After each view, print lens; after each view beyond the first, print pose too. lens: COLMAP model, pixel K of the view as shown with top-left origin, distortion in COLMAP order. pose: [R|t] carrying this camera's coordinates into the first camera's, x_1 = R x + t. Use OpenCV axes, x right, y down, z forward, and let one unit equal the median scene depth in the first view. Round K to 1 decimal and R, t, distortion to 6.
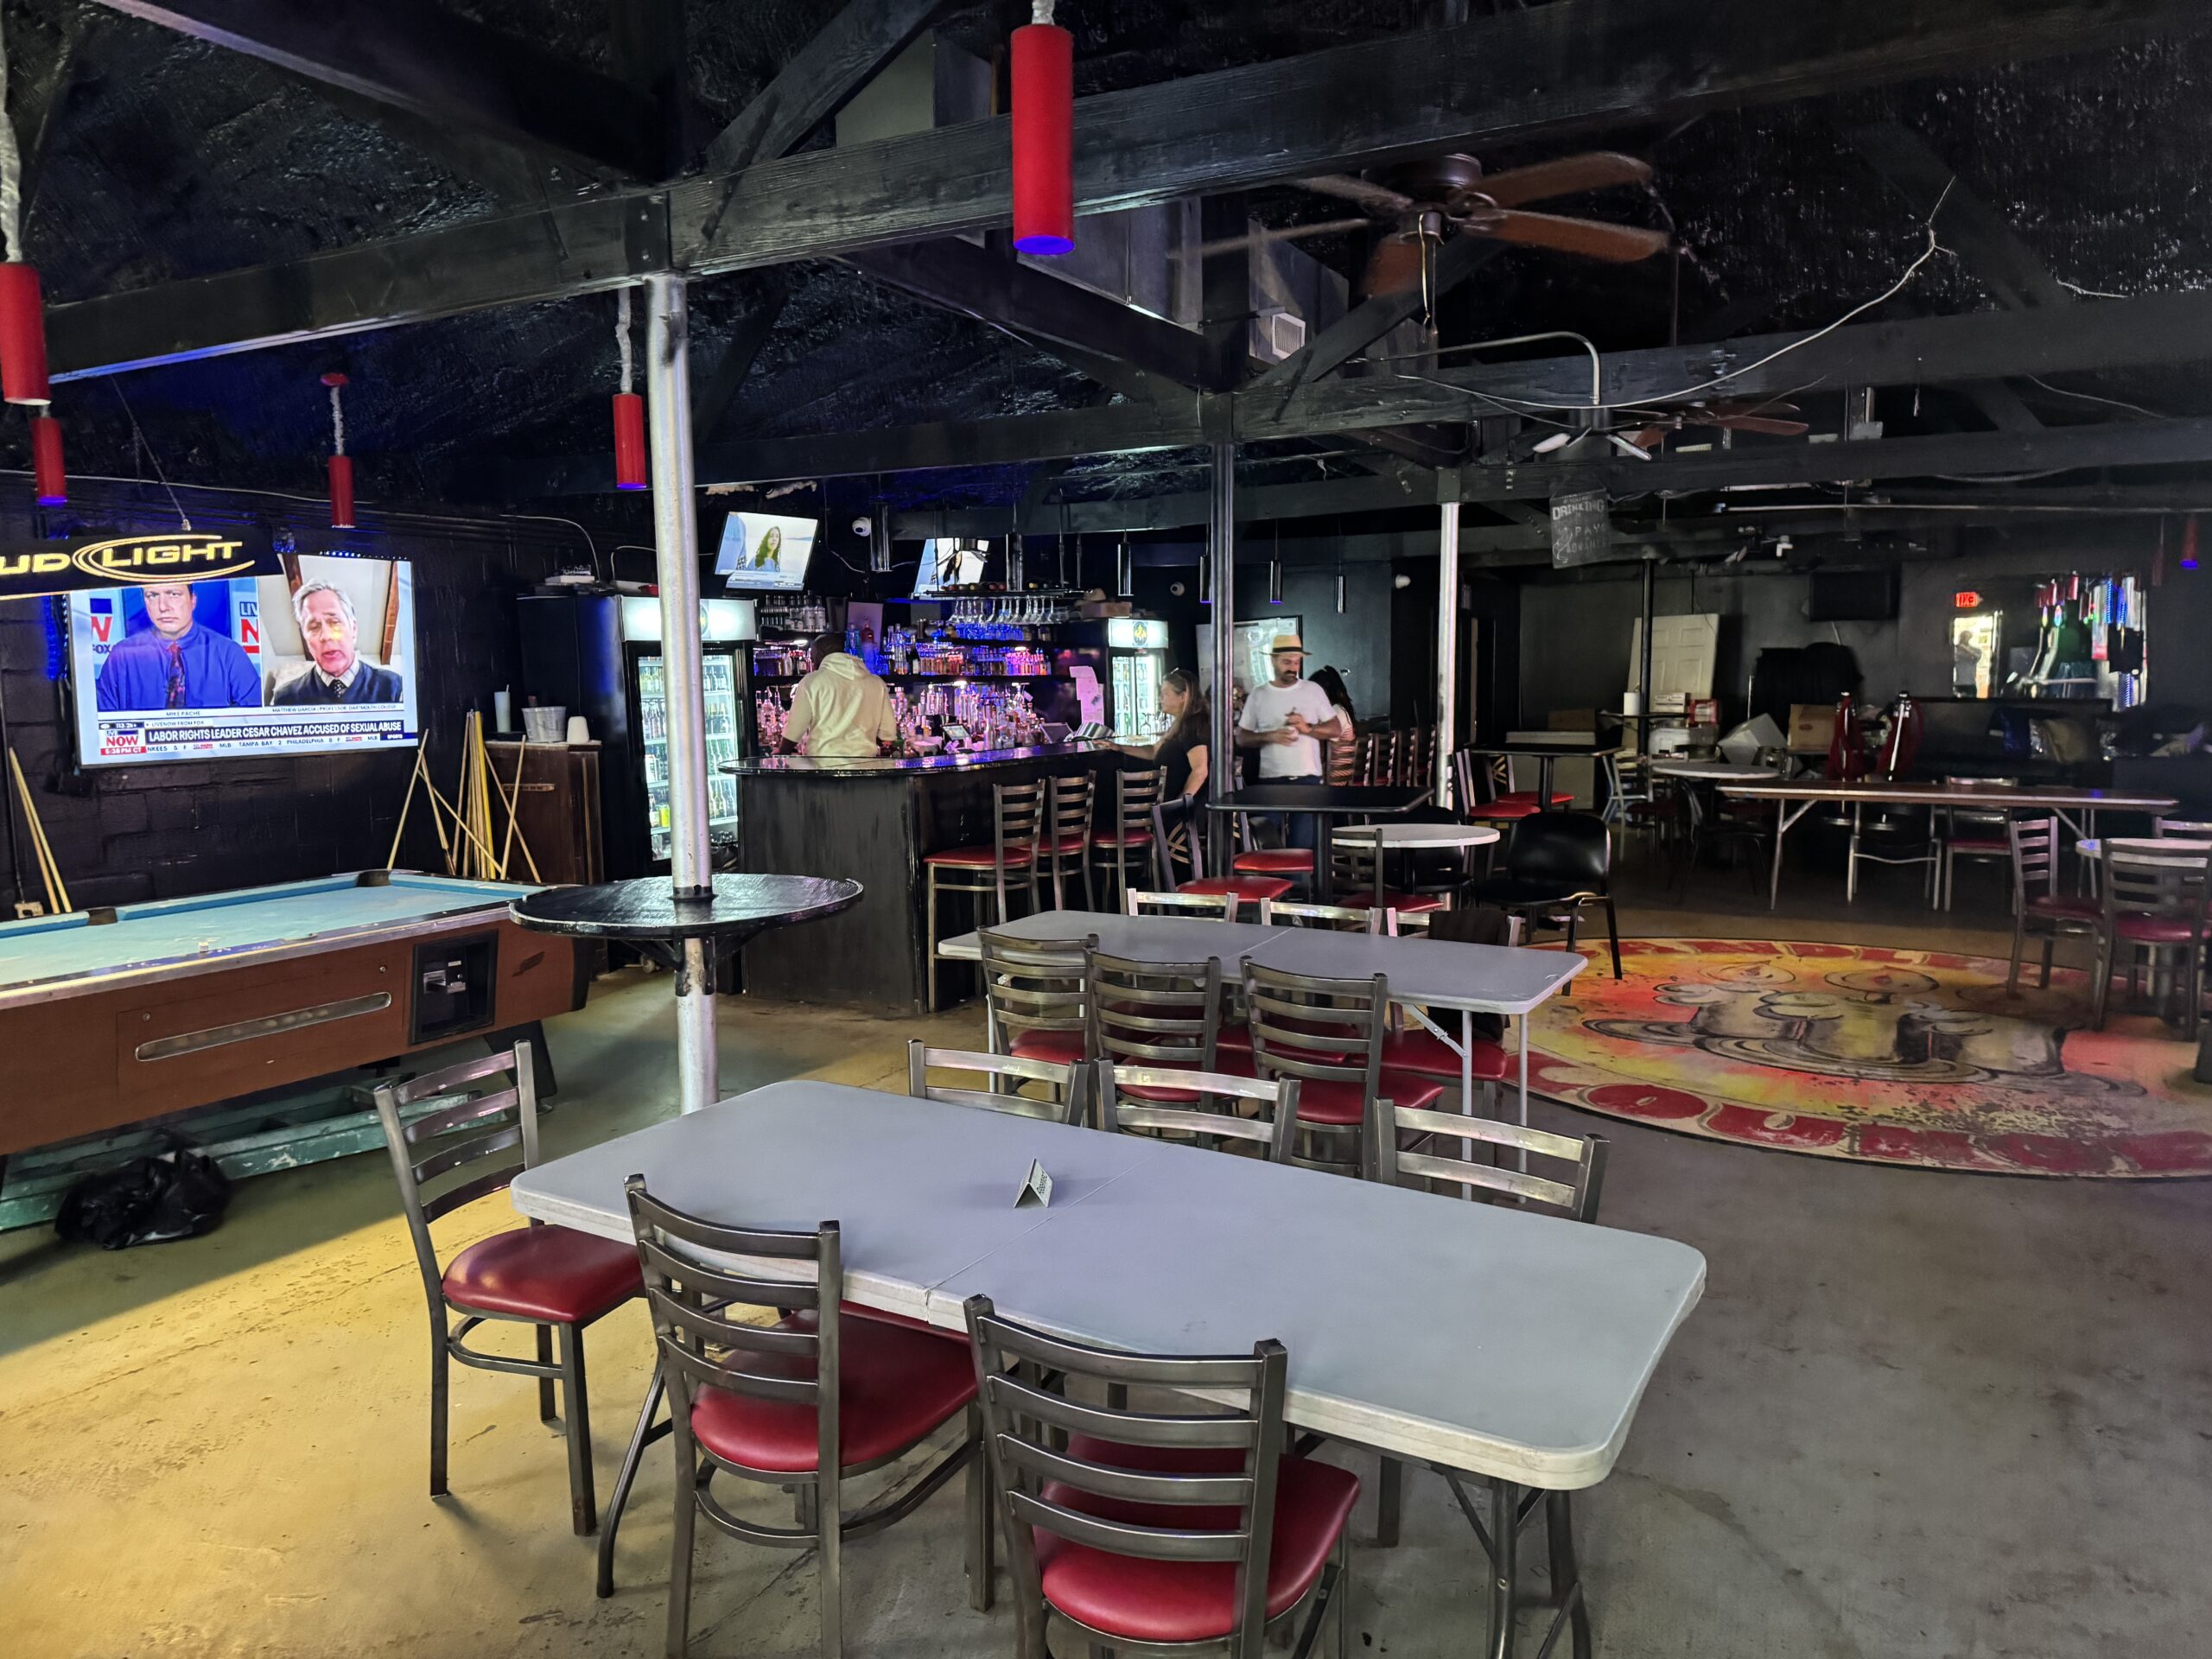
lens RADIAL K [[1554.5, 0, 1100.3], [0, 1554.5, 841.4], [0, 0, 1]] dist [0.099683, -0.109856]
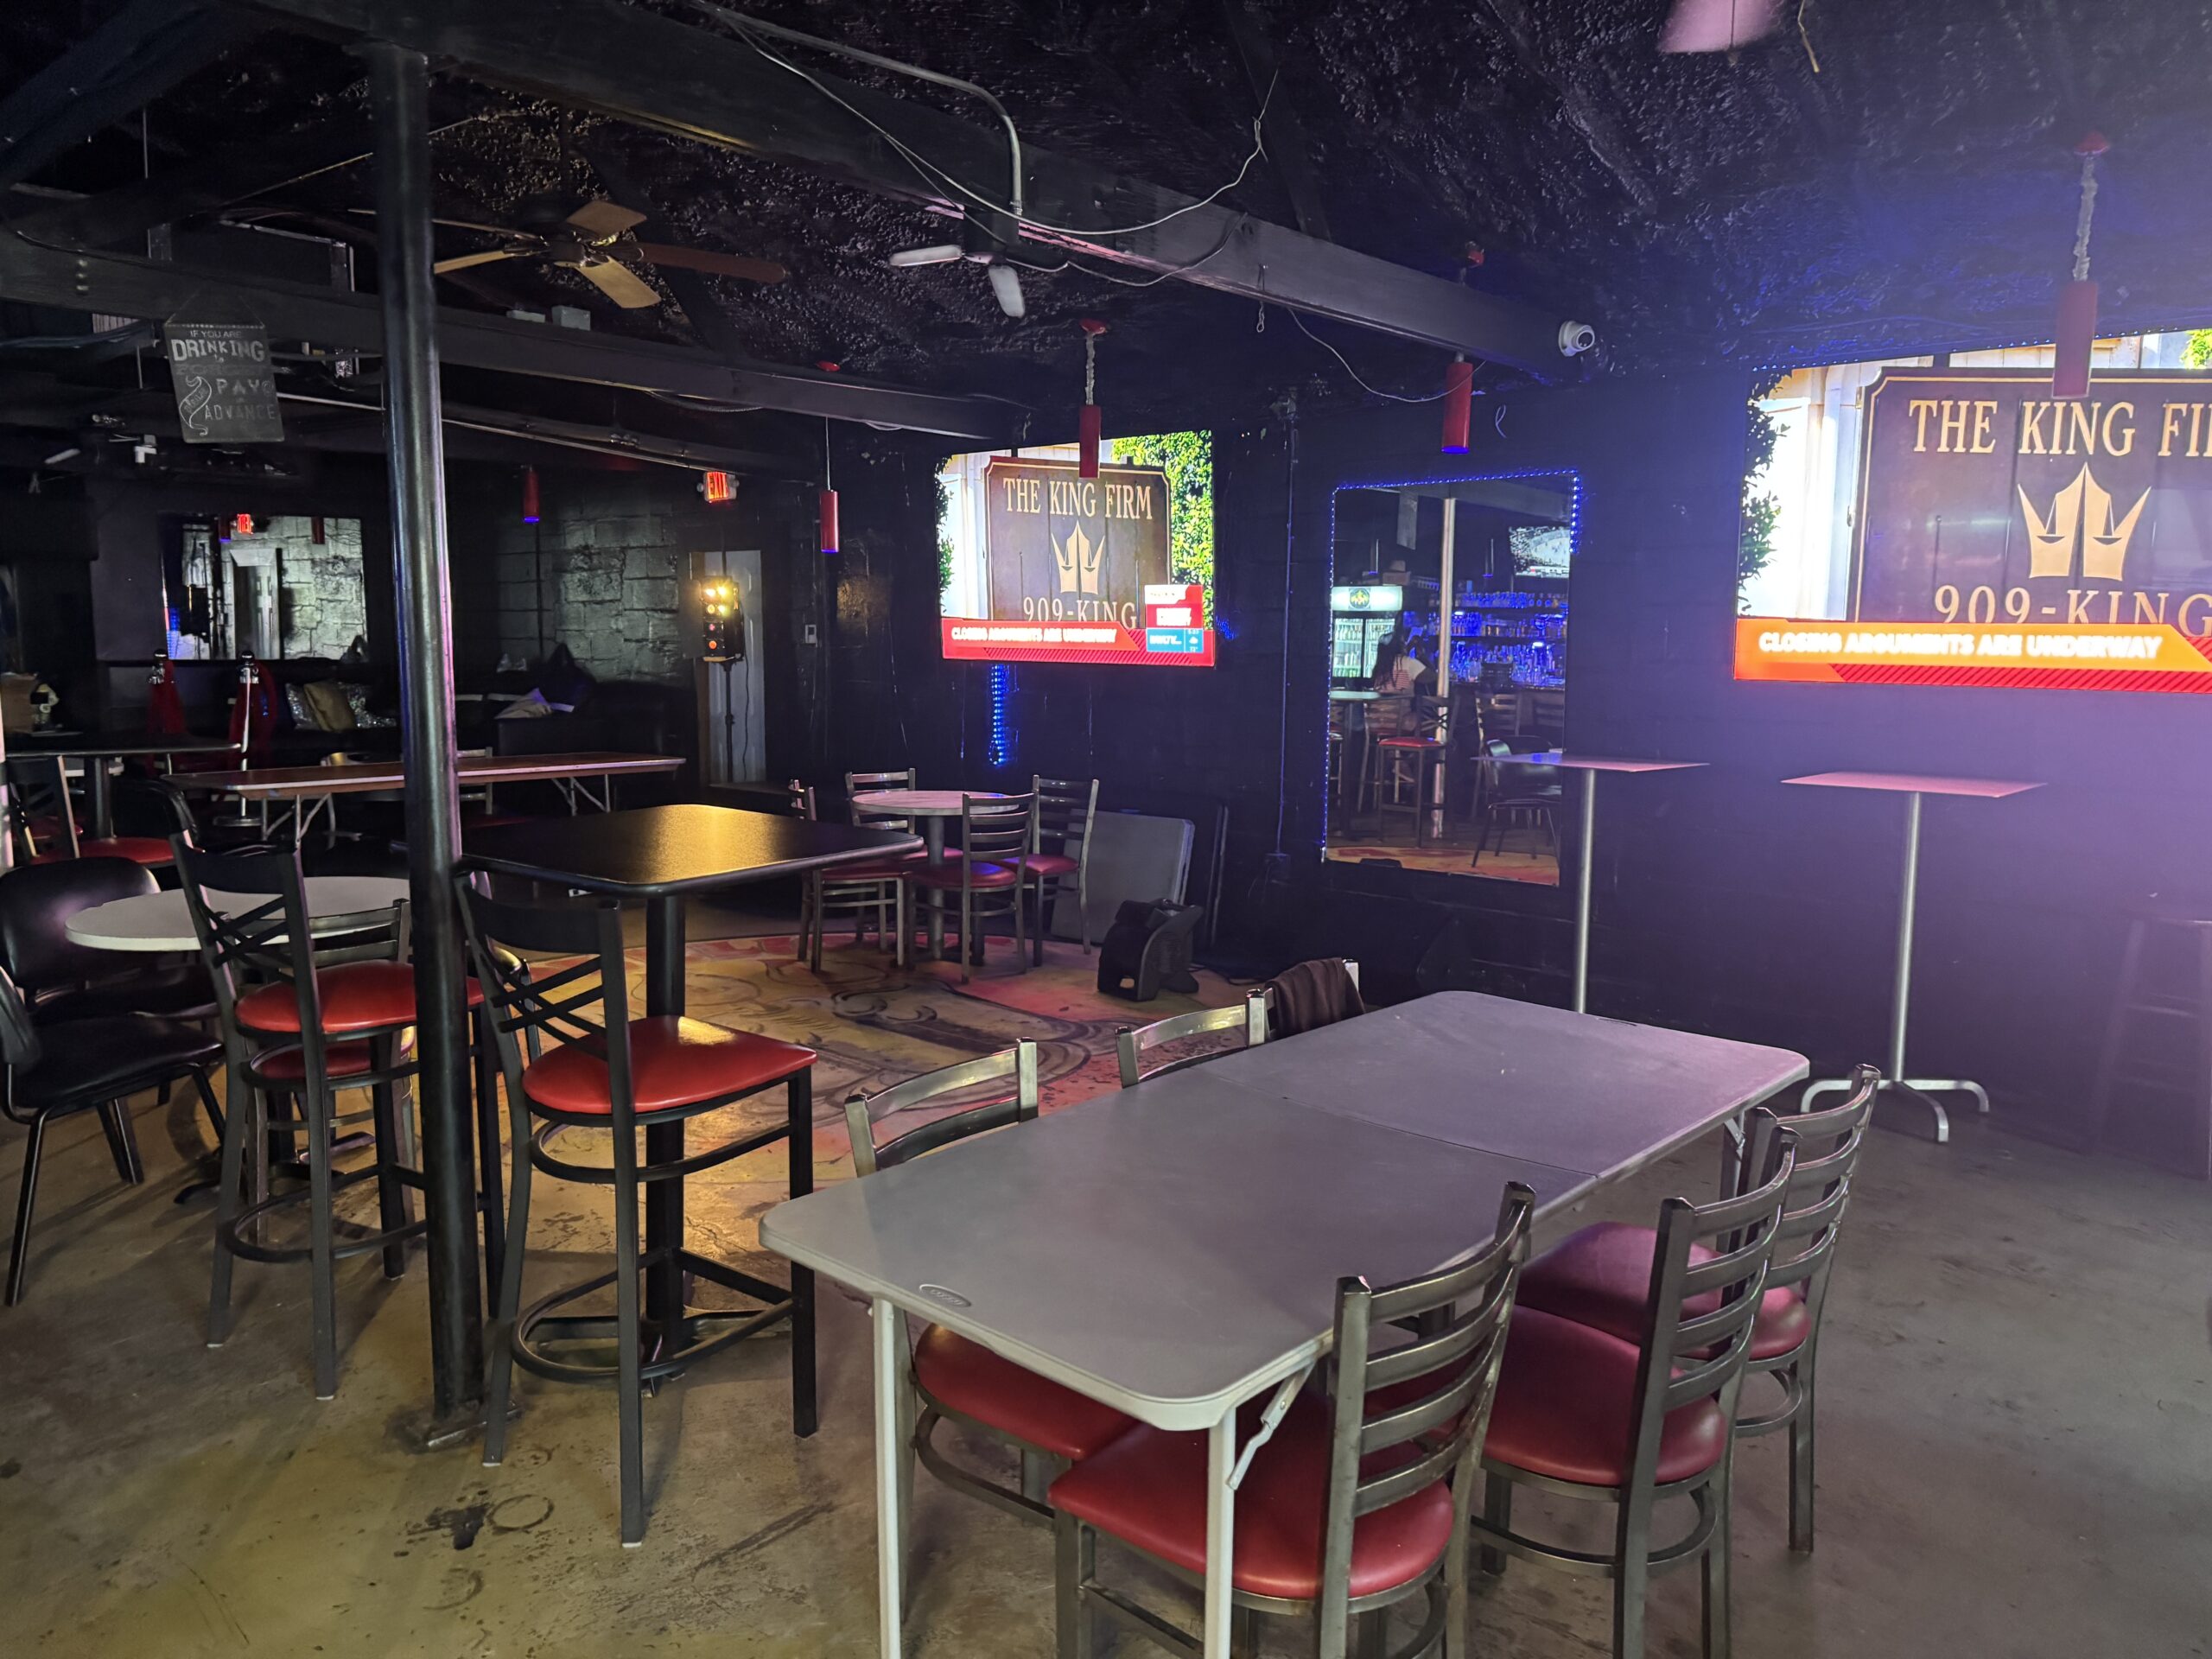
lens RADIAL K [[1554.5, 0, 1100.3], [0, 1554.5, 841.4], [0, 0, 1]] dist [0.099683, -0.109856]
pose [[0.225116, -0.126954, 0.966026, -0.239654], [0.105562, 0.988817, 0.105349, -0.051790], [-0.968597, 0.078260, 0.236000, 0.540307]]
